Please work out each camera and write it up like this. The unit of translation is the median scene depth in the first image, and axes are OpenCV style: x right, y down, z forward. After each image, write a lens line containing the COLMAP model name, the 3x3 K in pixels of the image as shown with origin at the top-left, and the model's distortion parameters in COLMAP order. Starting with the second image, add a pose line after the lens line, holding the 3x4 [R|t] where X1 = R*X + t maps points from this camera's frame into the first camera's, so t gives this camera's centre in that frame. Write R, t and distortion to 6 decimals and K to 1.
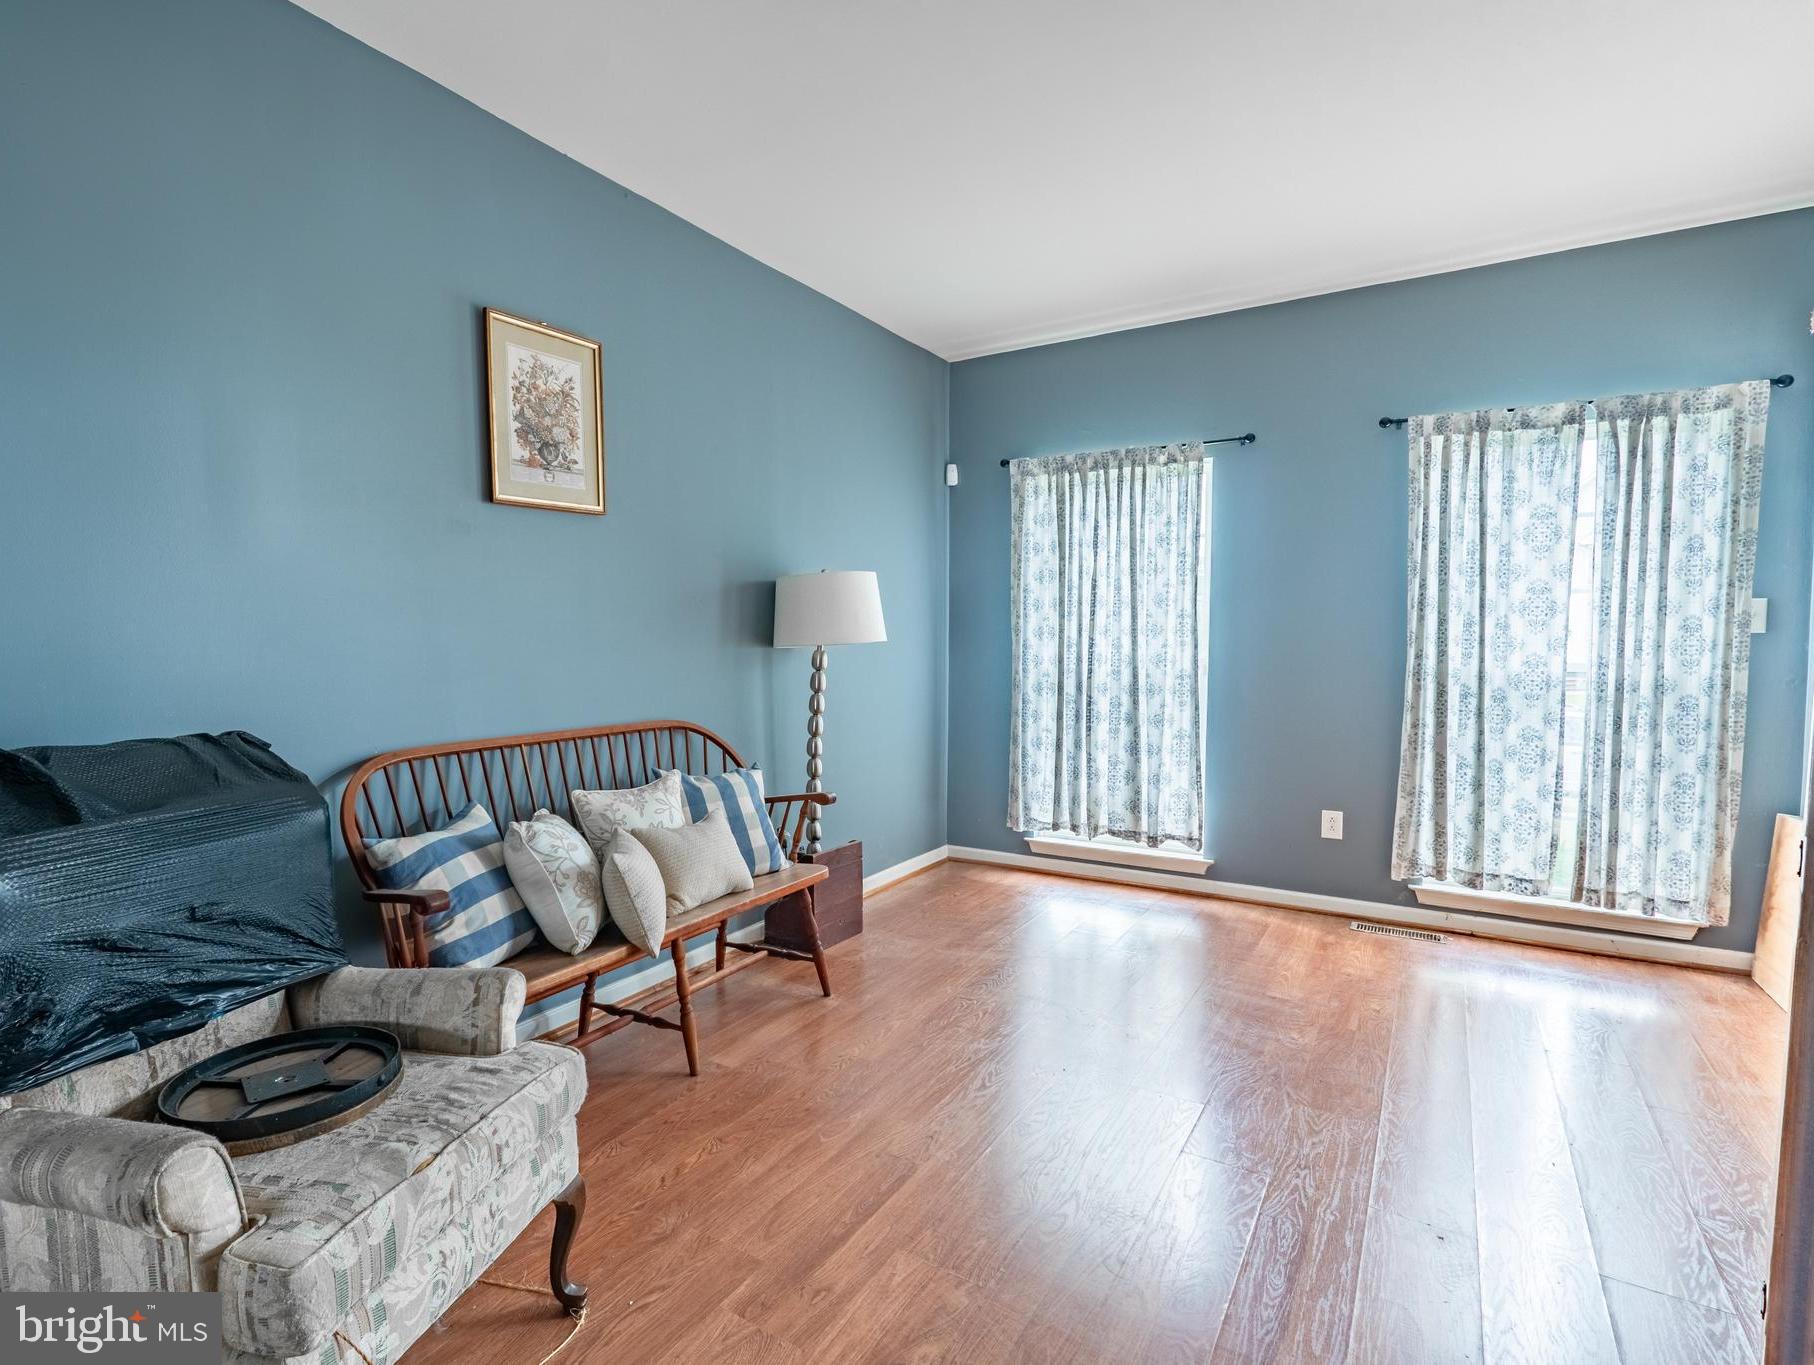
lens RADIAL K [[858.5, 0, 908.2], [0, 858.5, 685.9], [0, 0, 1]] dist [-0.001610, -0.000082]
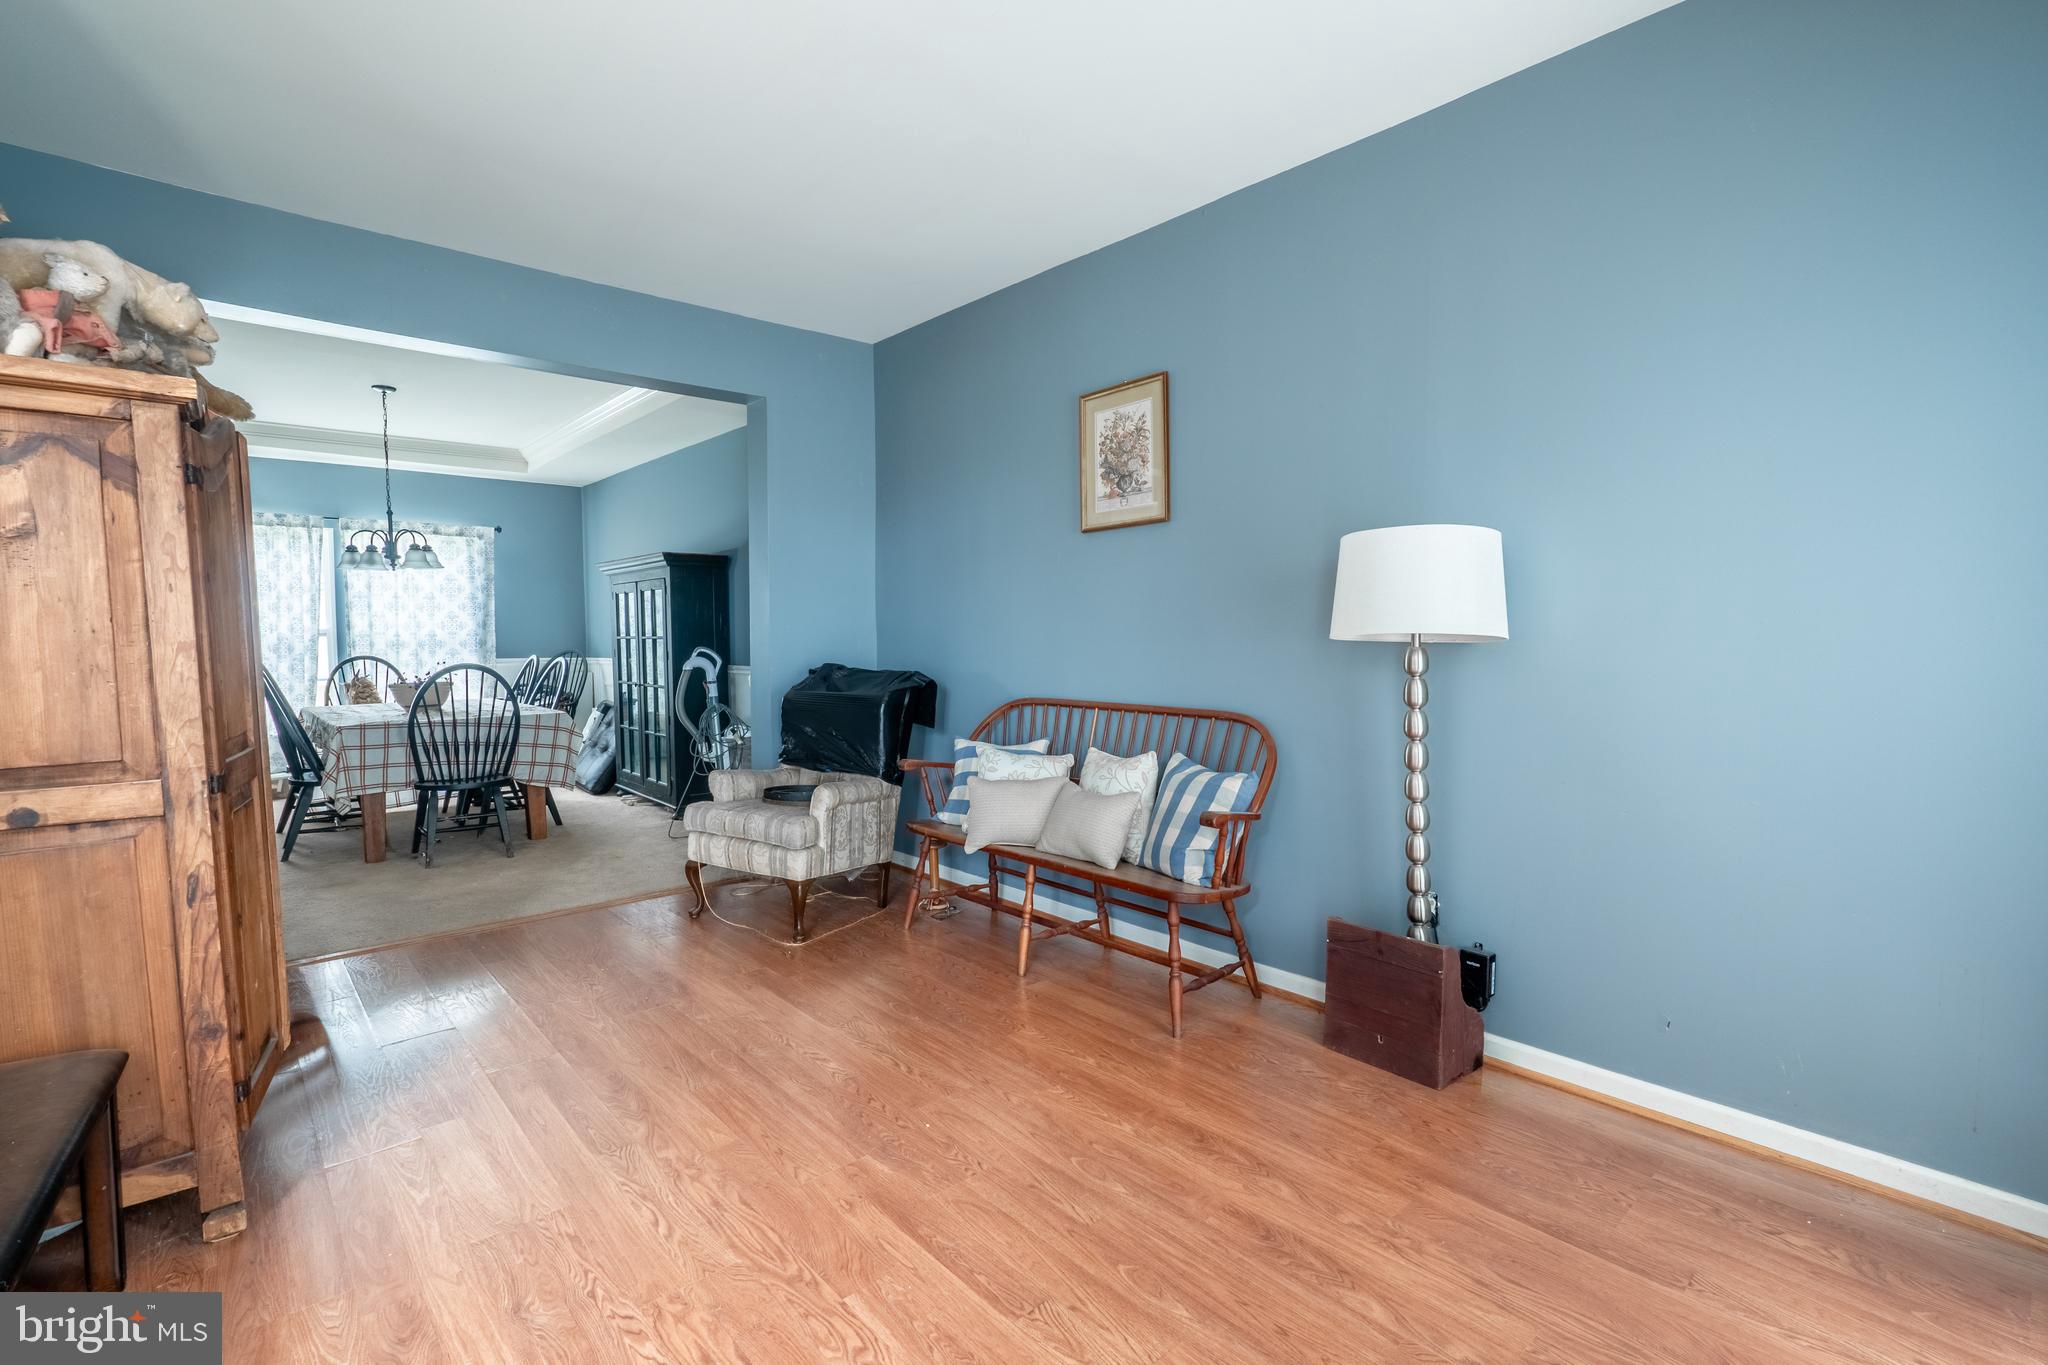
lens RADIAL K [[935.4, 0, 1024.0], [0, 935.4, 691.6], [0, 0, 1]] dist [0.001040, 0.000027]
pose [[-0.278812, 0.075904, -0.957341, 0.972365], [-0.049992, 0.994373, 0.093400, -0.084519], [0.959044, 0.073900, -0.273449, 1.251540]]
